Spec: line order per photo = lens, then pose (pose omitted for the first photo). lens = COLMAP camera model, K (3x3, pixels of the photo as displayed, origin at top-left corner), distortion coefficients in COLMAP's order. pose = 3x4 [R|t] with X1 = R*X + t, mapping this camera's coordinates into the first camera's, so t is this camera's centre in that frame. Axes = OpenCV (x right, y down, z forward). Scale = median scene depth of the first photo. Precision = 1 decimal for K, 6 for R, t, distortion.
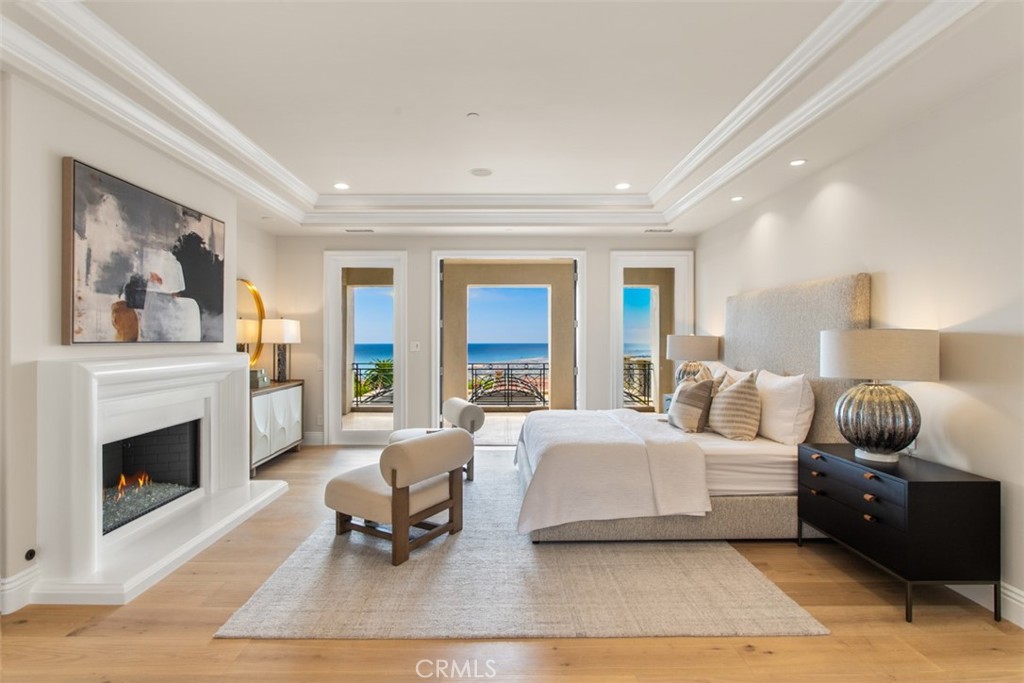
lens RADIAL K [[558.5, 0, 507.4], [0, 558.5, 336.5], [0, 0, 1]] dist [-0.010393, 0.001139]
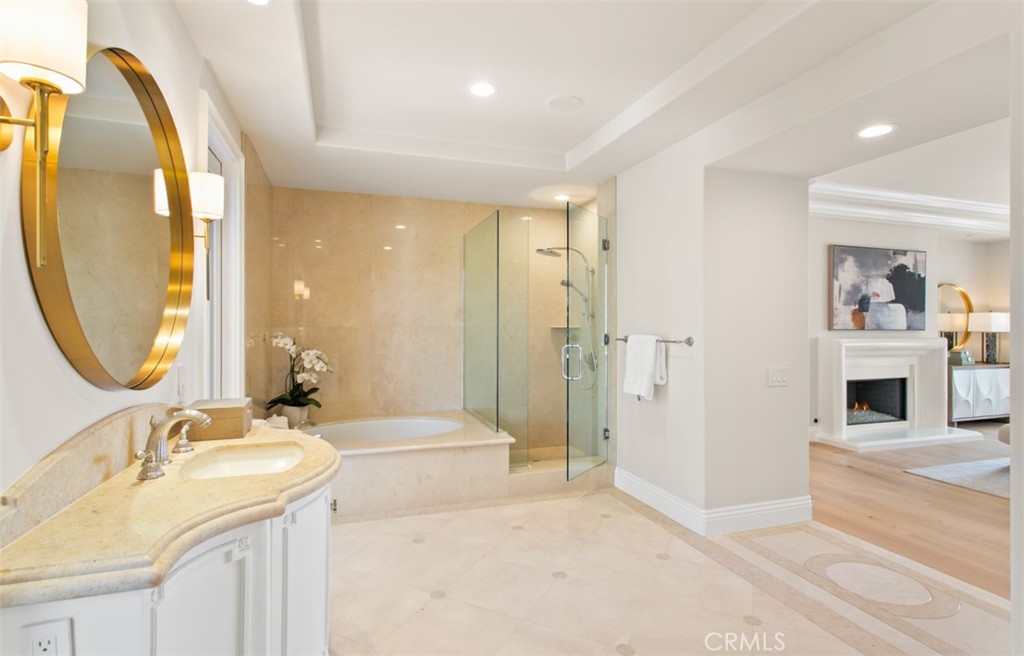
lens RADIAL K [[510.6, 0, 503.1], [0, 510.6, 323.4], [0, 0, 1]] dist [0.005436, 0.000955]
pose [[0.343687, -0.001008, -0.939084, 0.505801], [-0.000615, 0.999999, -0.001298, -0.007601], [0.939084, 0.001024, 0.343686, -0.696633]]
